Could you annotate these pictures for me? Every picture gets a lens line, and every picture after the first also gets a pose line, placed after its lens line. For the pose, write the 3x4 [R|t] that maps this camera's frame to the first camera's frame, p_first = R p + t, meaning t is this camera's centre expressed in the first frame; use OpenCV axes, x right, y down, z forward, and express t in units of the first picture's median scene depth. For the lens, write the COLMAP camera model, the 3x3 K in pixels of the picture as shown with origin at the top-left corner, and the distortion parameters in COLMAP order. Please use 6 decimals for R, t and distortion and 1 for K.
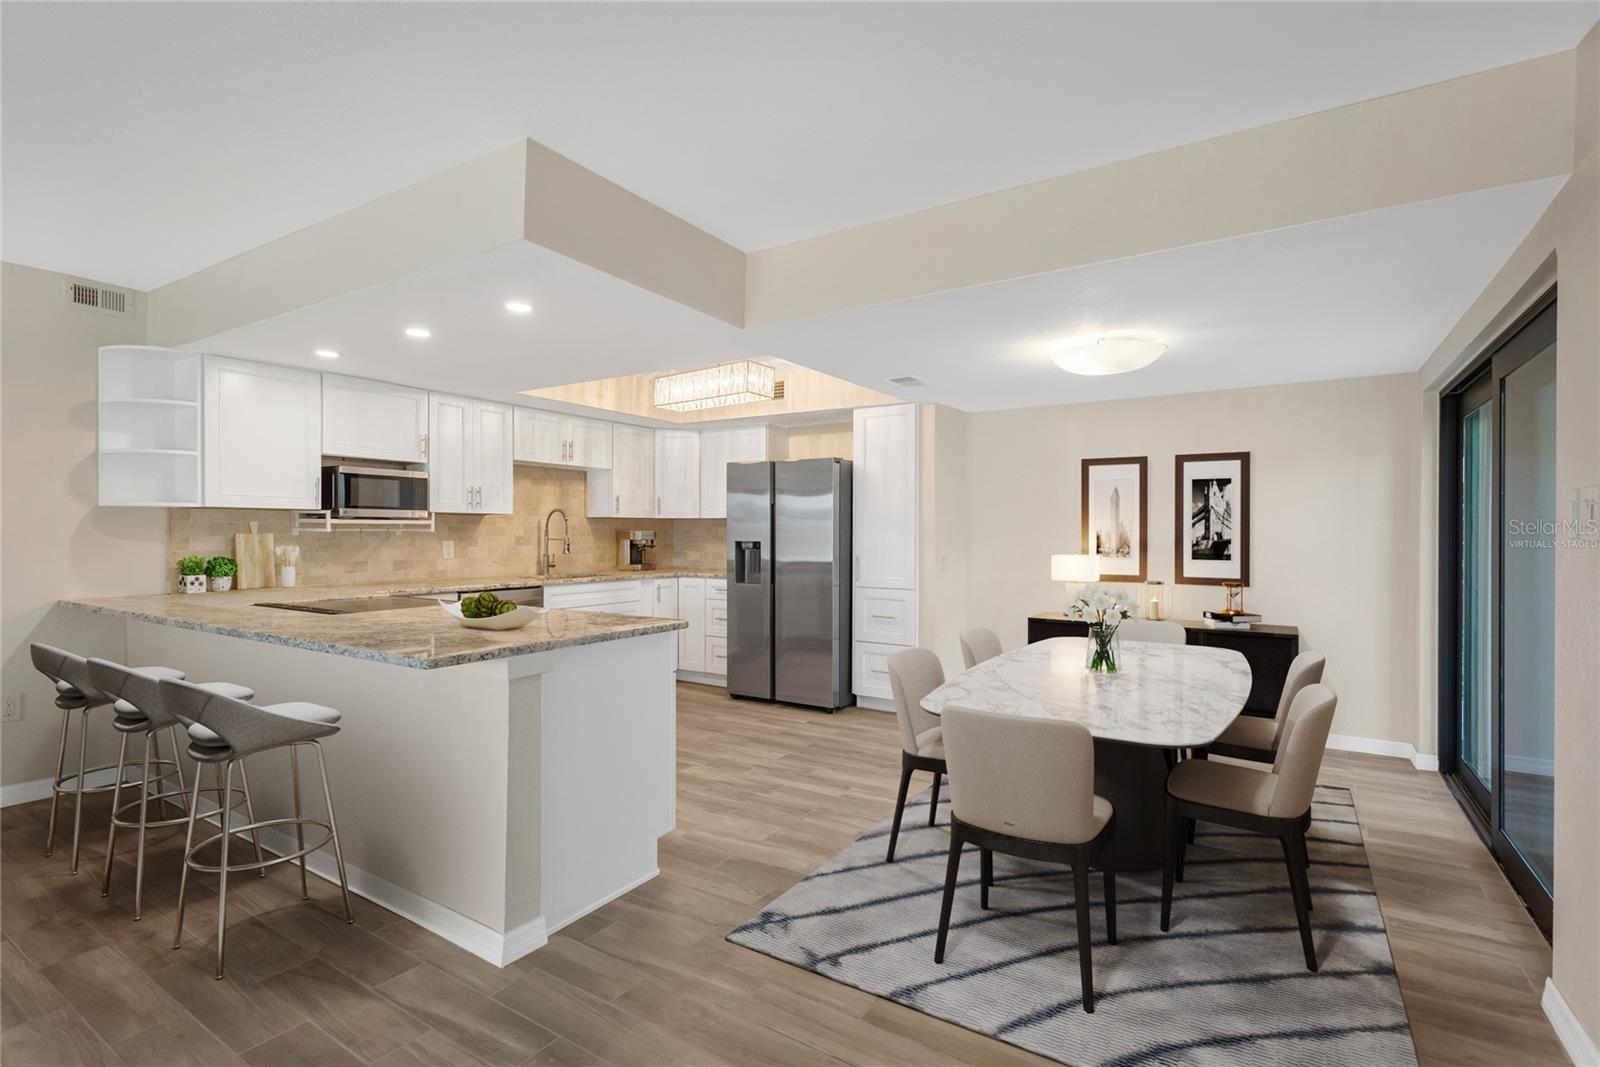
lens RADIAL K [[756.4, 0, 798.5], [0, 756.4, 531.9], [0, 0, 1]] dist [0.023732, -0.009296]
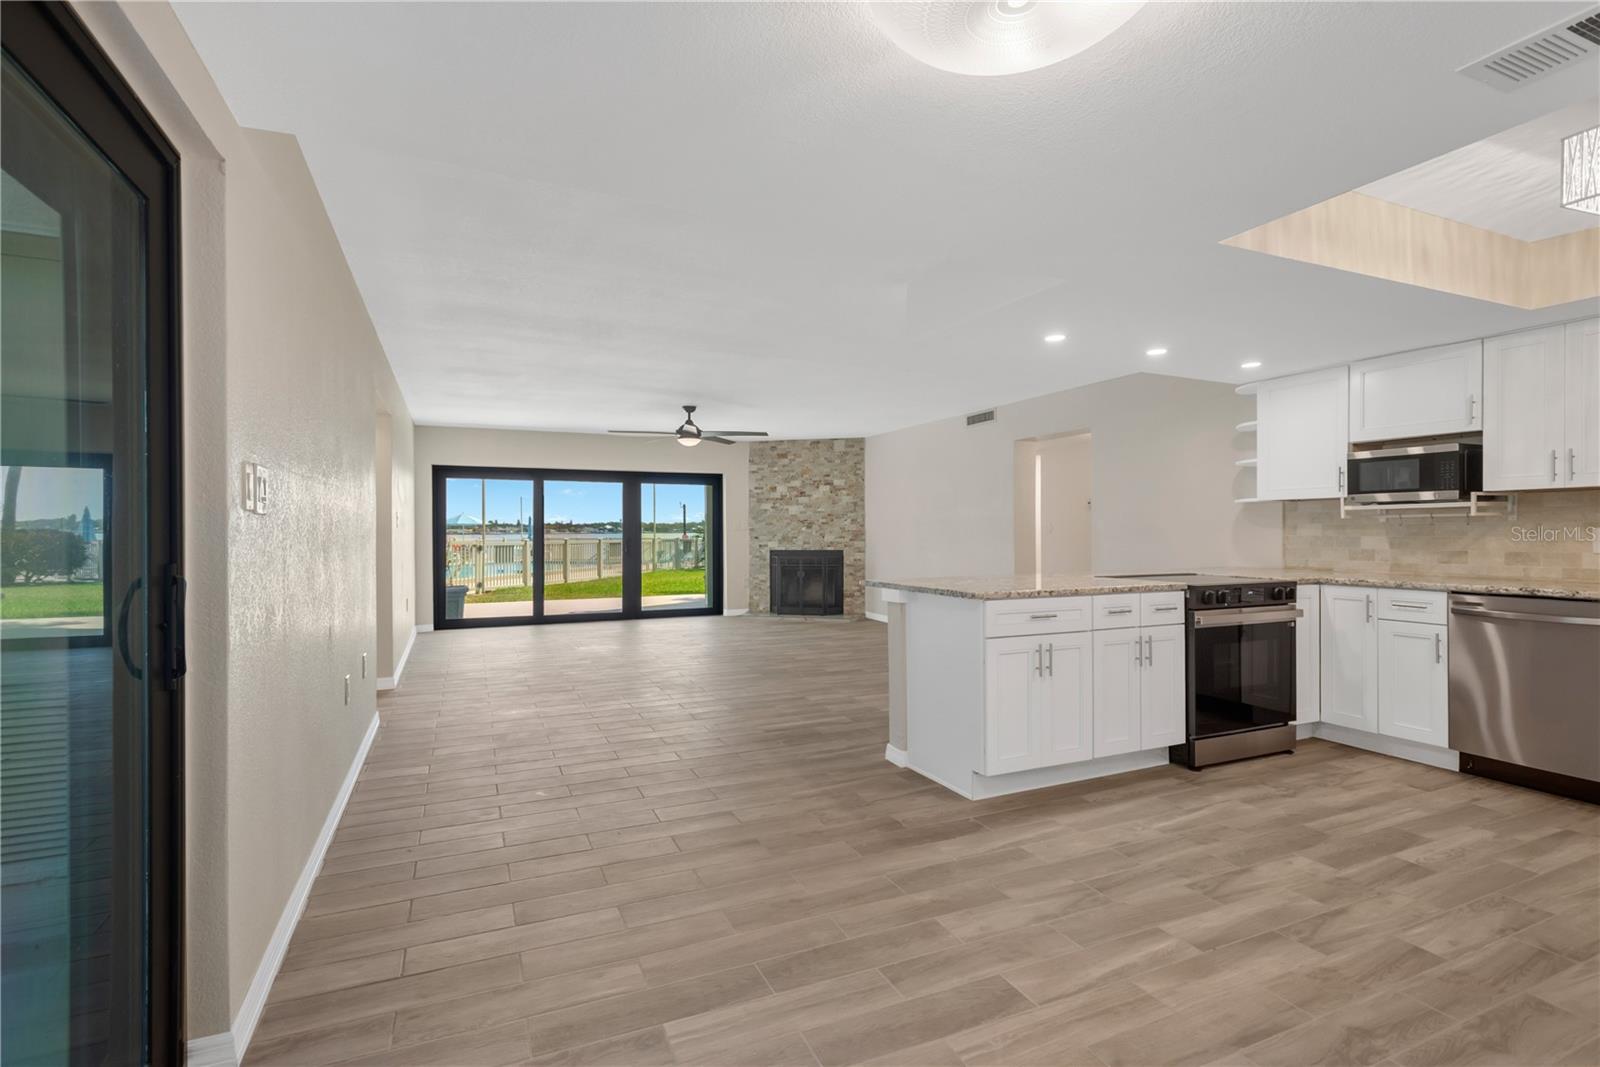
lens RADIAL K [[756.4, 0, 807.1], [0, 756.4, 533.7], [0, 0, 1]] dist [0.023732, -0.009296]
pose [[-0.538172, 0.001763, -0.842833, 0.549104], [0.003014, 0.999995, 0.000168, 0.015559], [0.842829, -0.002450, -0.538175, 0.809180]]
